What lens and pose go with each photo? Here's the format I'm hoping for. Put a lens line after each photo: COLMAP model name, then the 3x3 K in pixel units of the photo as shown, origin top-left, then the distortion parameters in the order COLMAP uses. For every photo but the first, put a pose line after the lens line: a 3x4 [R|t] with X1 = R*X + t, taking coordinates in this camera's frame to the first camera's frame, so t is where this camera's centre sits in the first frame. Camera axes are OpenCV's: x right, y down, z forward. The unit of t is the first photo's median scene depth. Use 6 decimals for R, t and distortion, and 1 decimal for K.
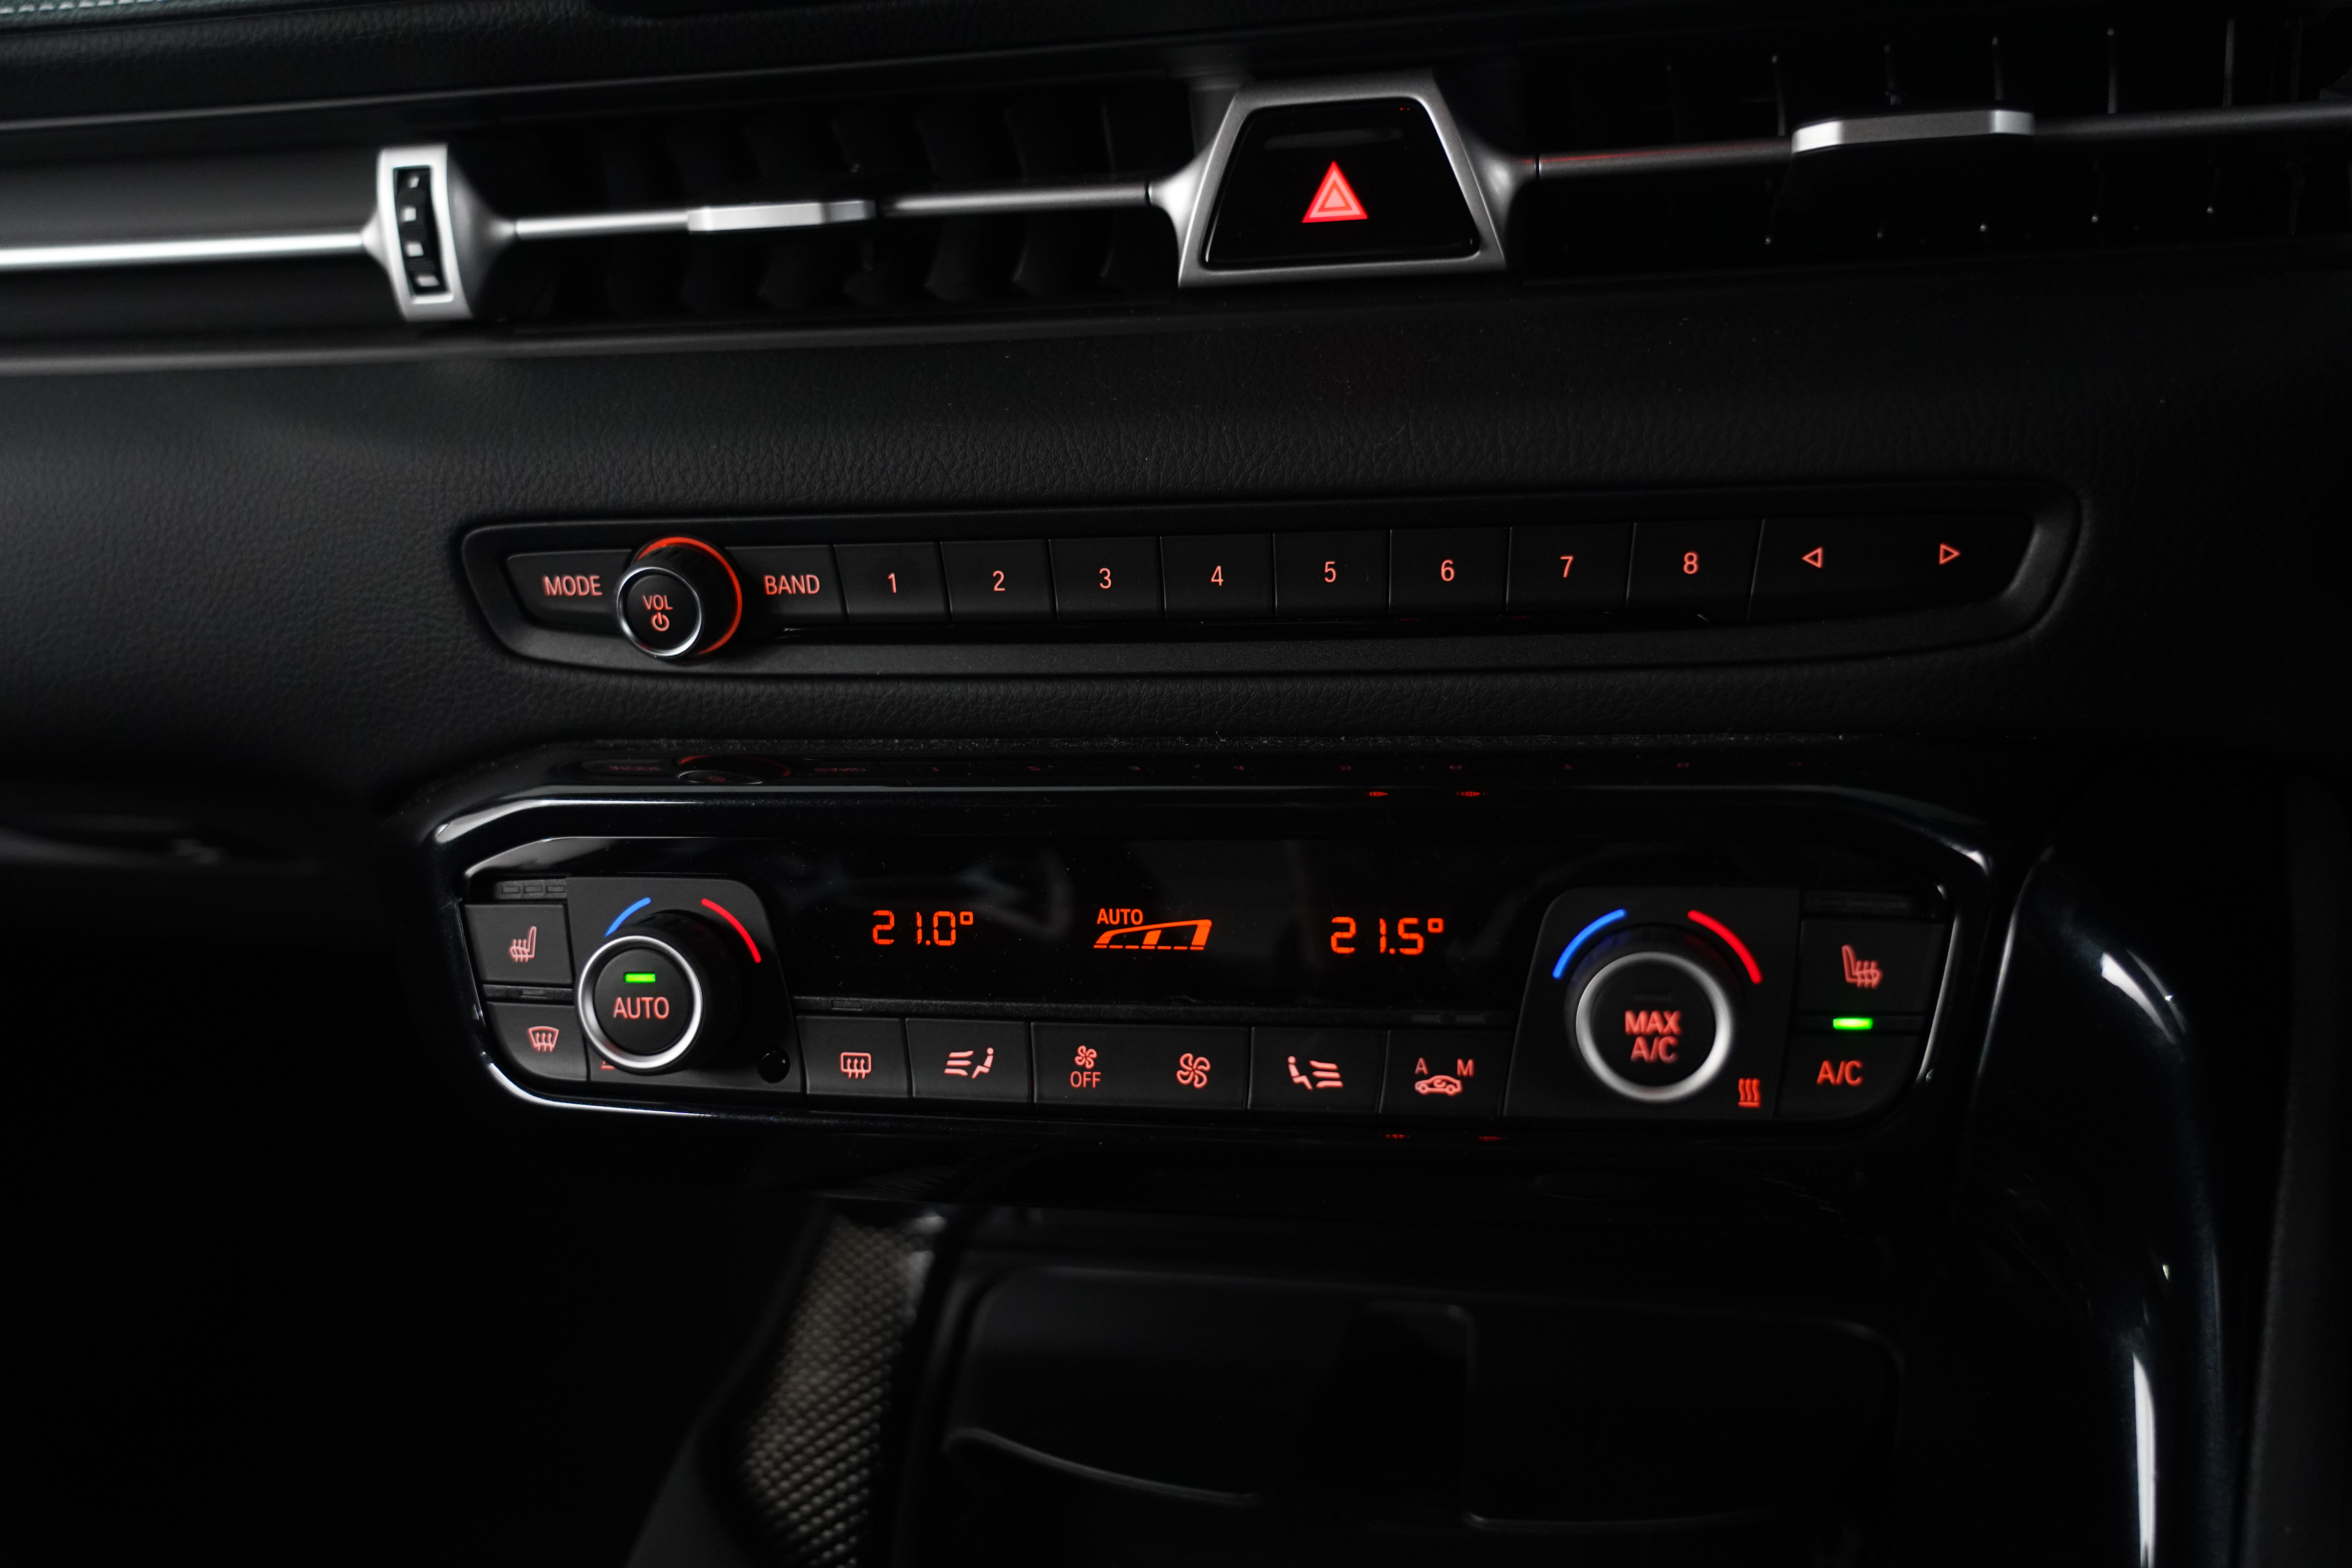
lens RADIAL K [[2234.5, 0, 1176.0], [0, 2234.5, 784.0], [0, 0, 1]] dist [0.011758, 0.009176]
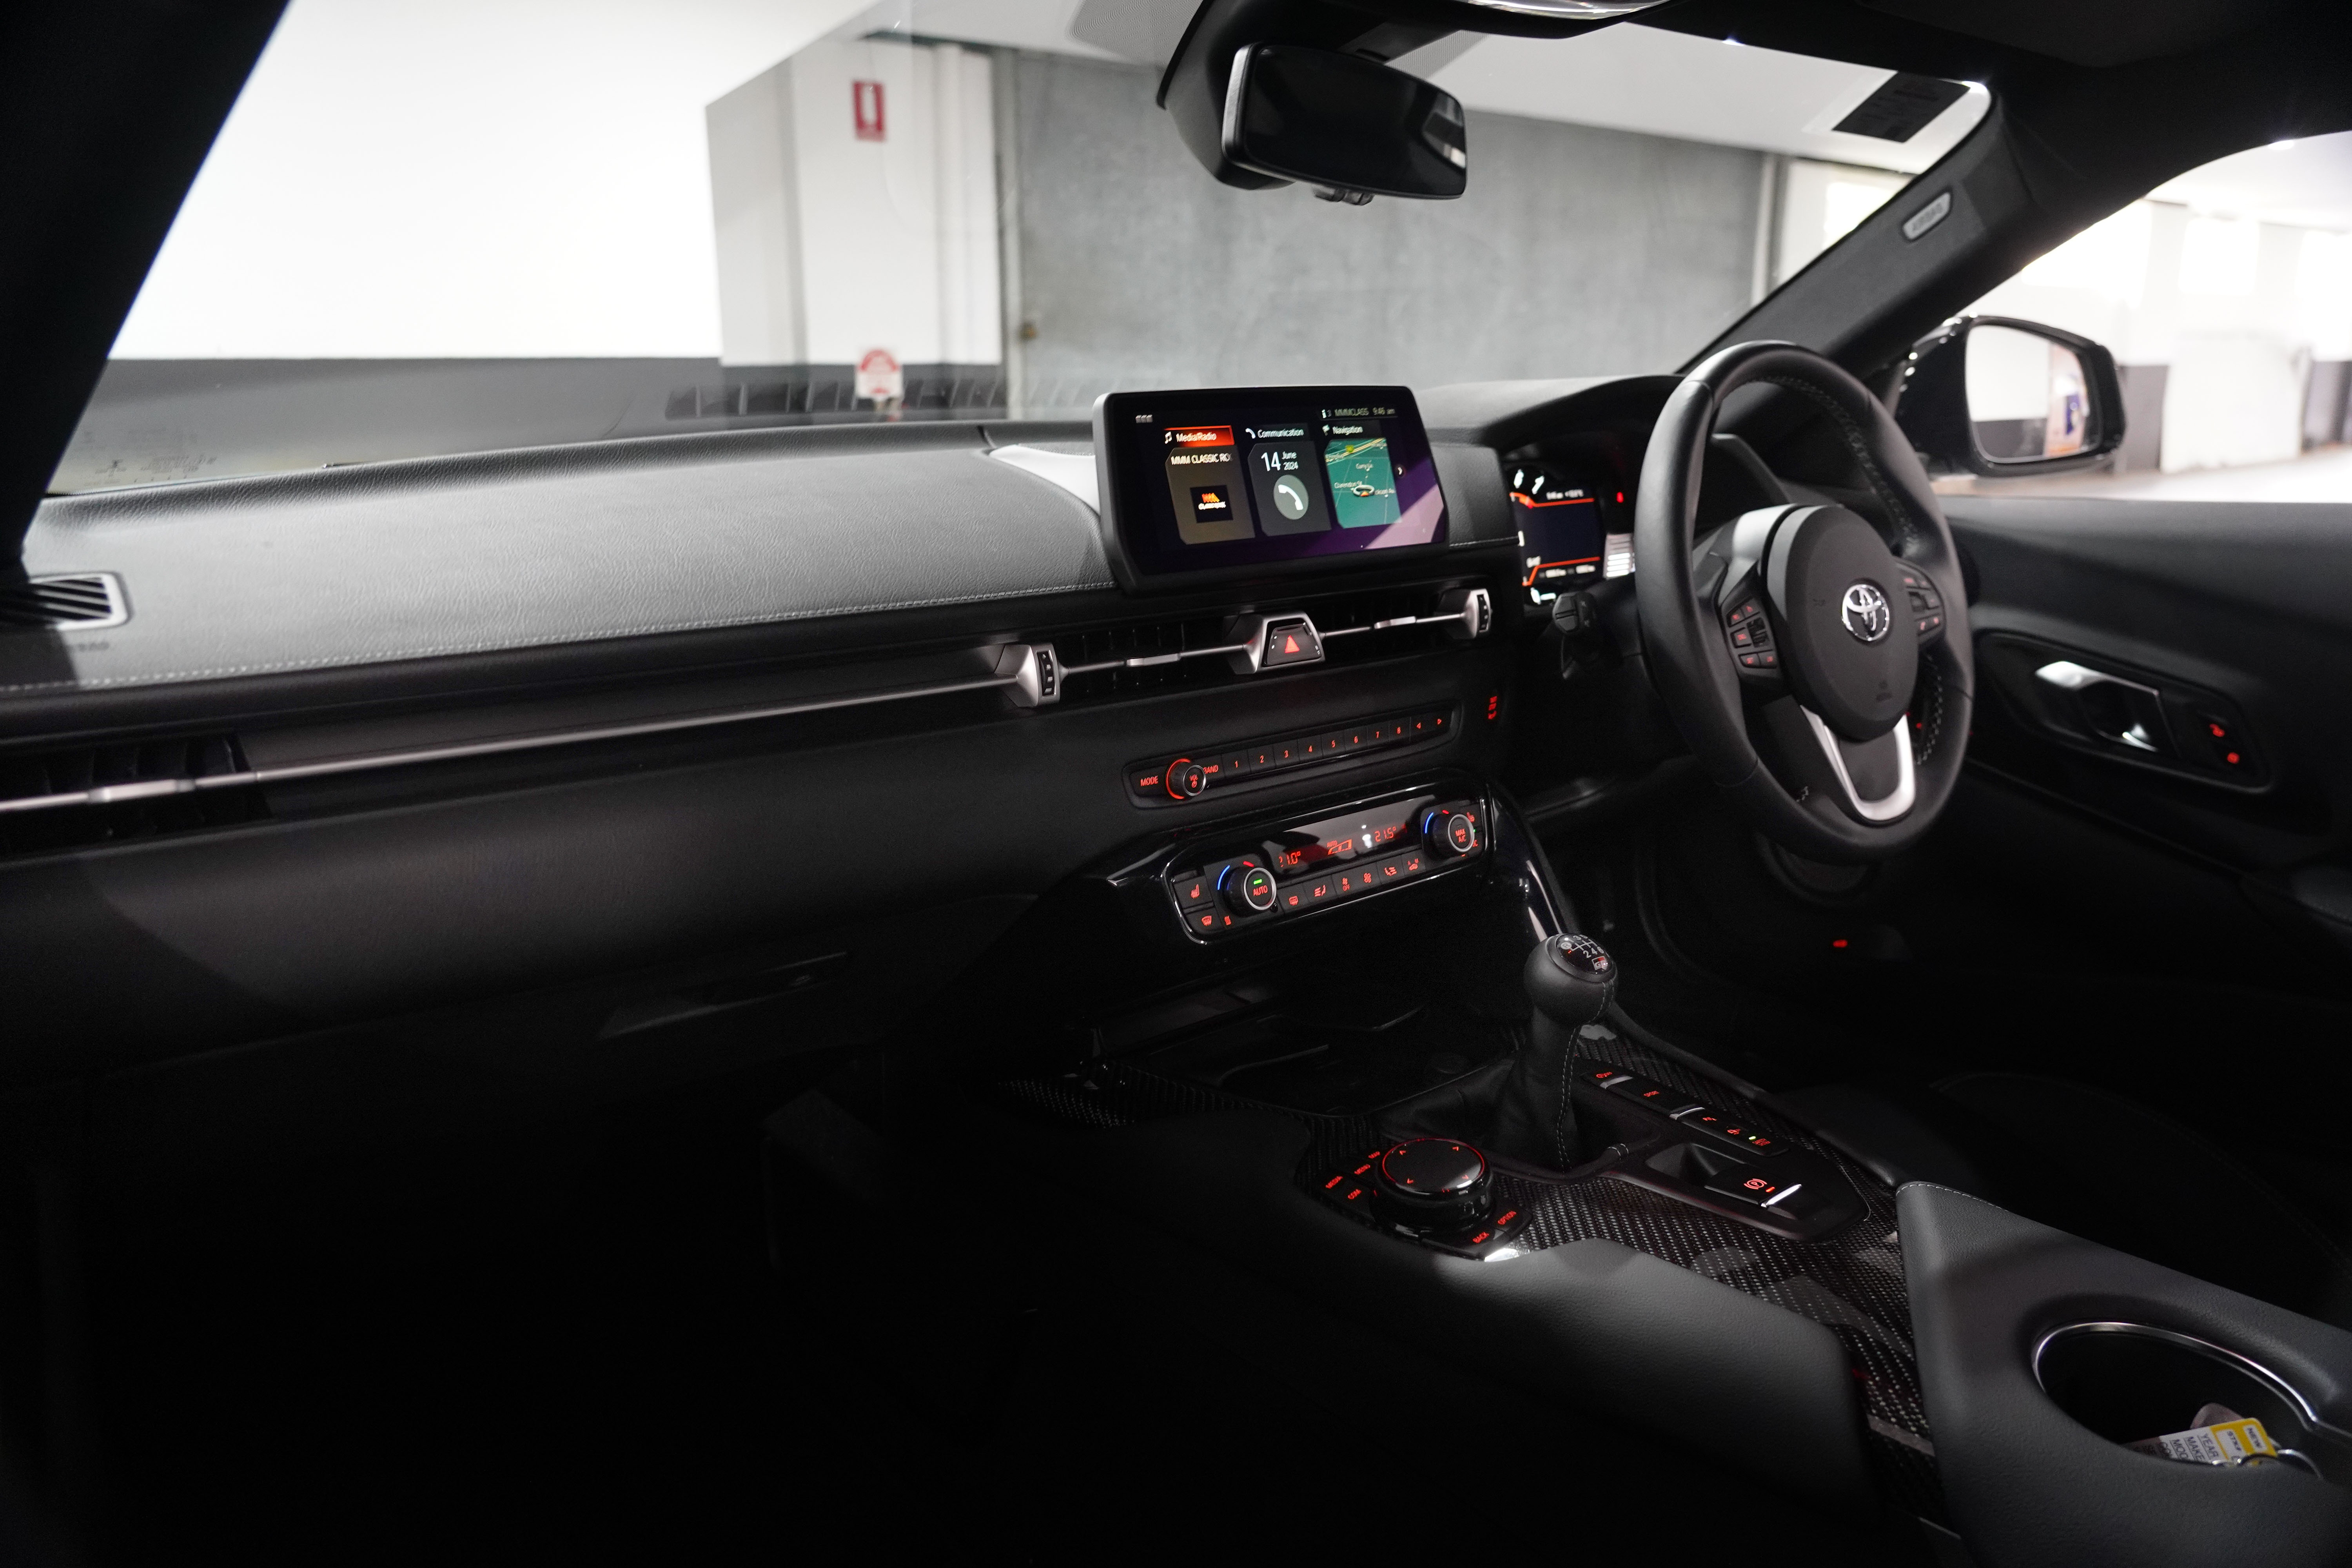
lens RADIAL K [[1600.5, 0, 1176.0], [0, 1600.5, 784.0], [0, 0, 1]] dist [0.003321, 0.001556]
pose [[0.606671, -0.101697, 0.788421, -2.006316], [0.267545, 0.960047, -0.082035, 0.103763], [-0.748579, 0.260706, 0.609641, -0.339555]]
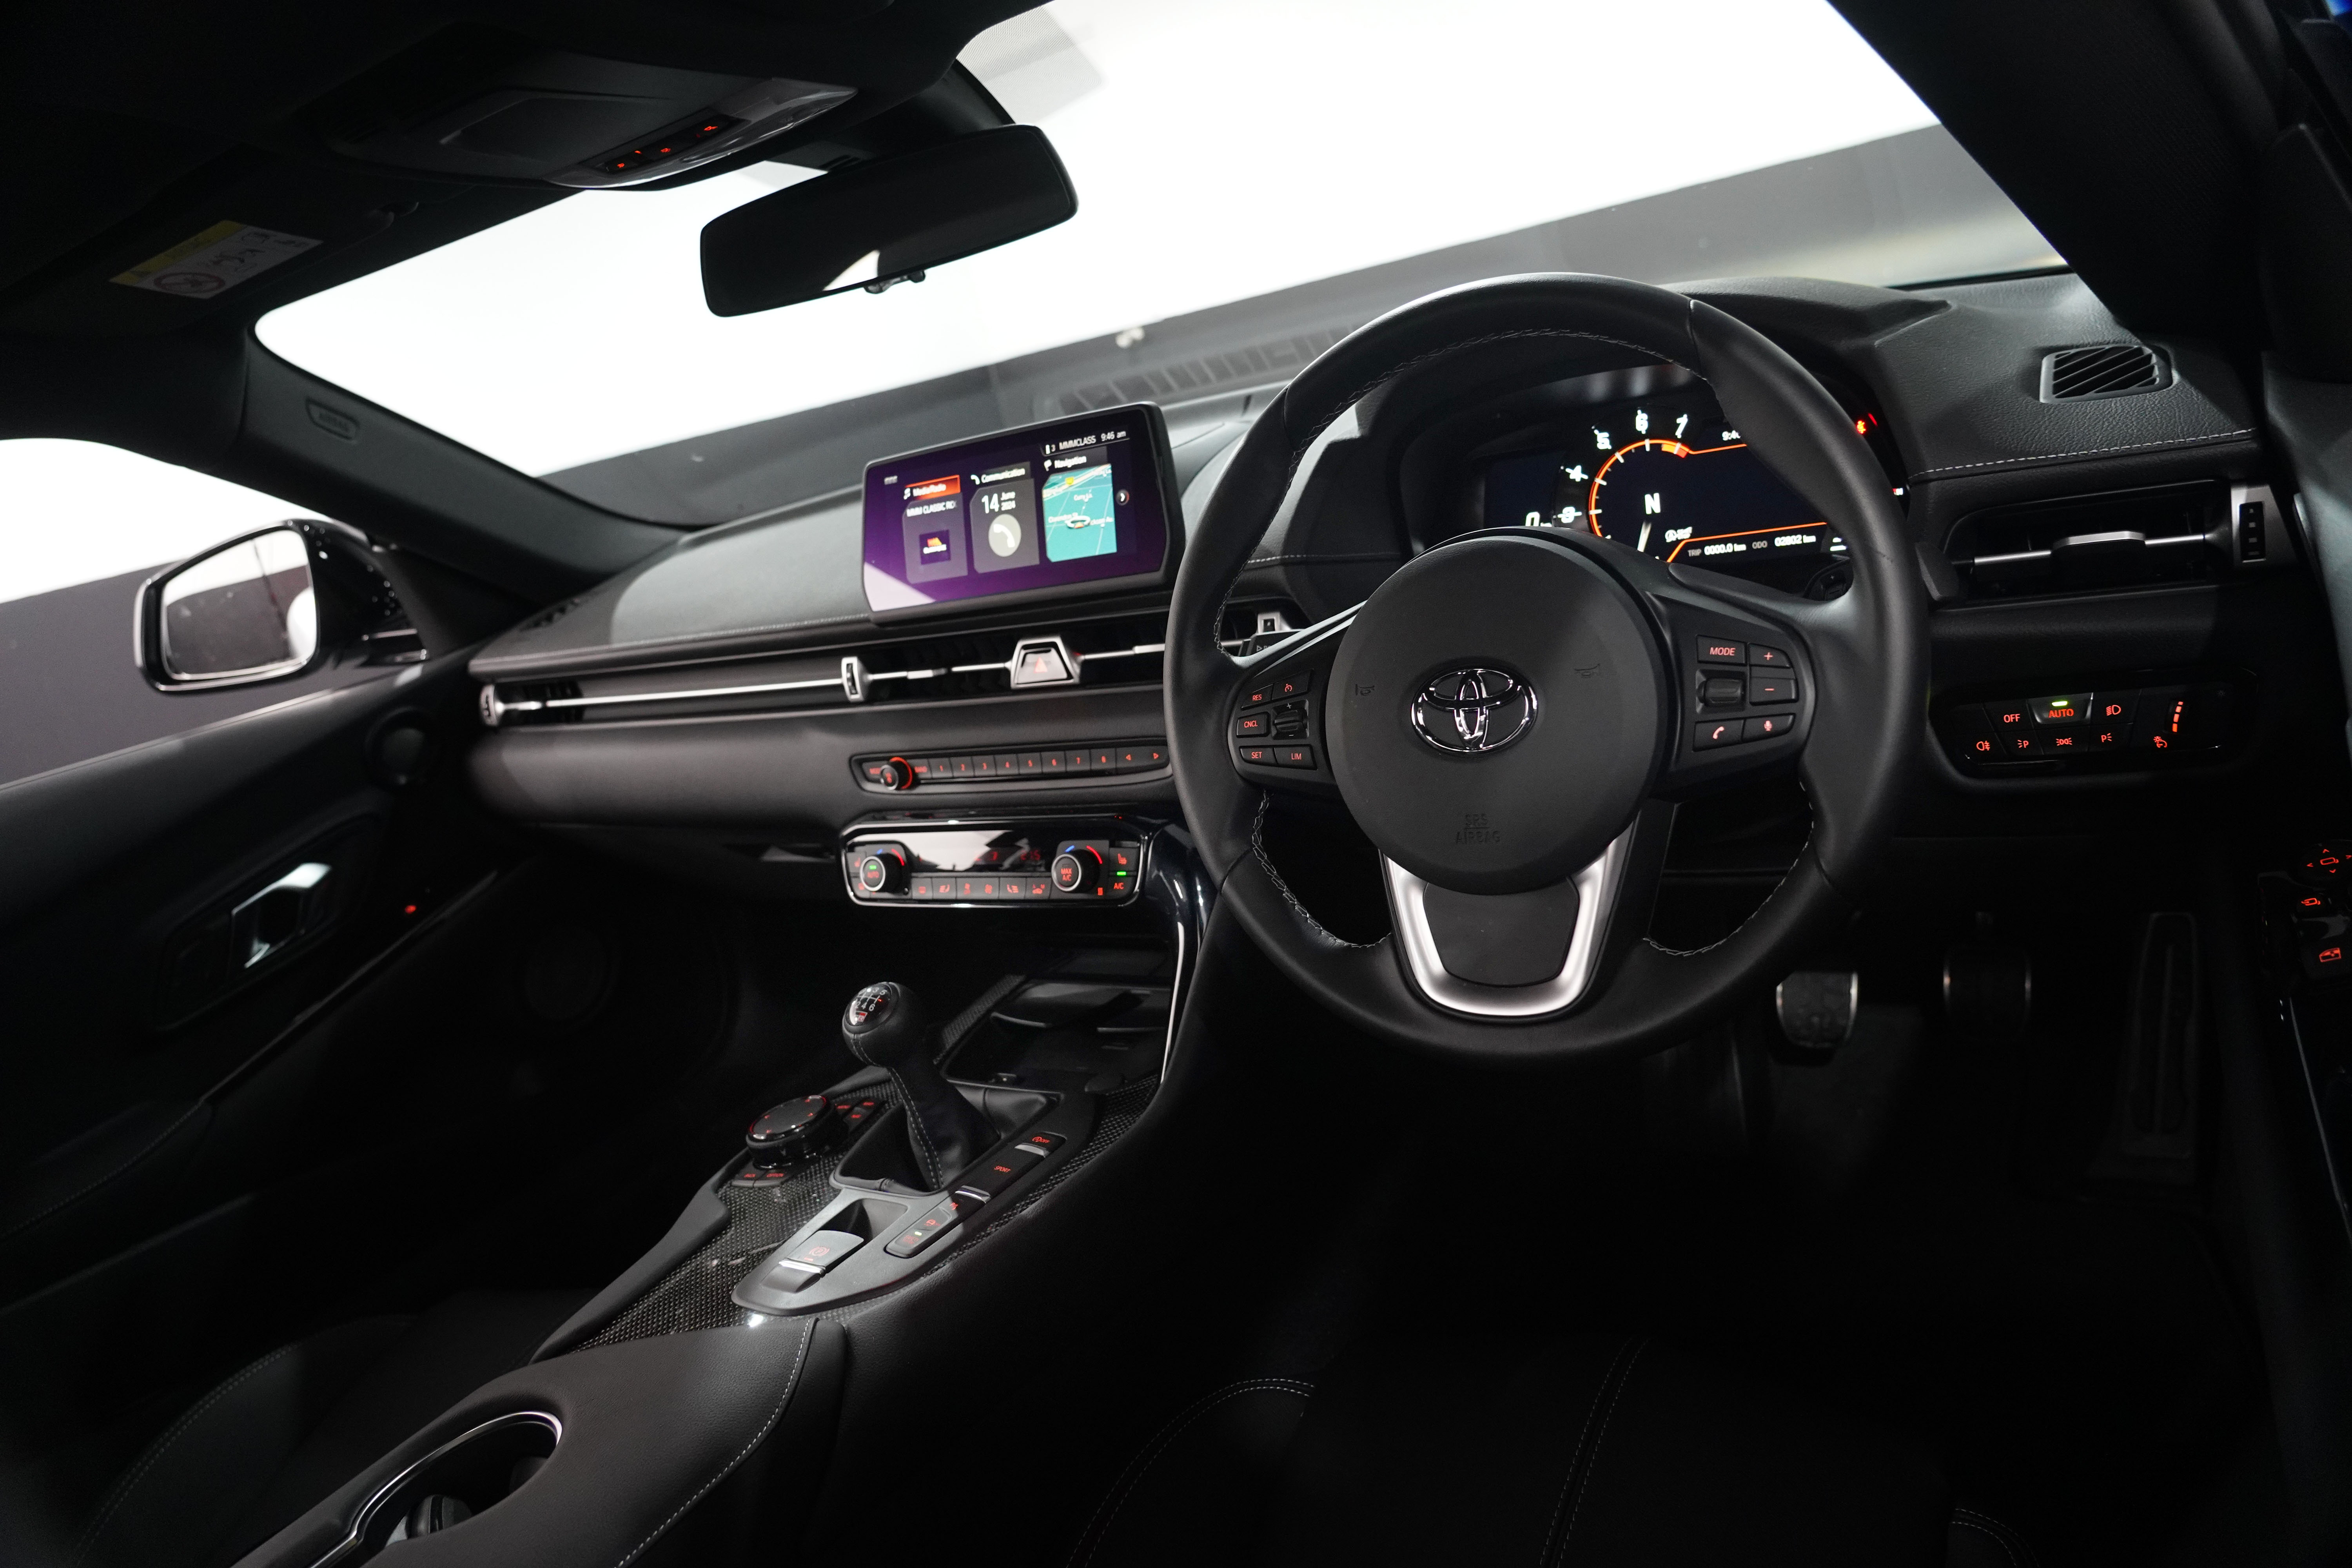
lens RADIAL K [[1574.6, 0, 1176.0], [0, 1574.6, 784.0], [0, 0, 1]] dist [-0.002379, 0.000876]
pose [[0.938445, -0.019194, -0.344896, 1.193233], [-0.005330, 0.997532, -0.070017, 0.125163], [0.345388, 0.067545, 0.936026, -1.410428]]
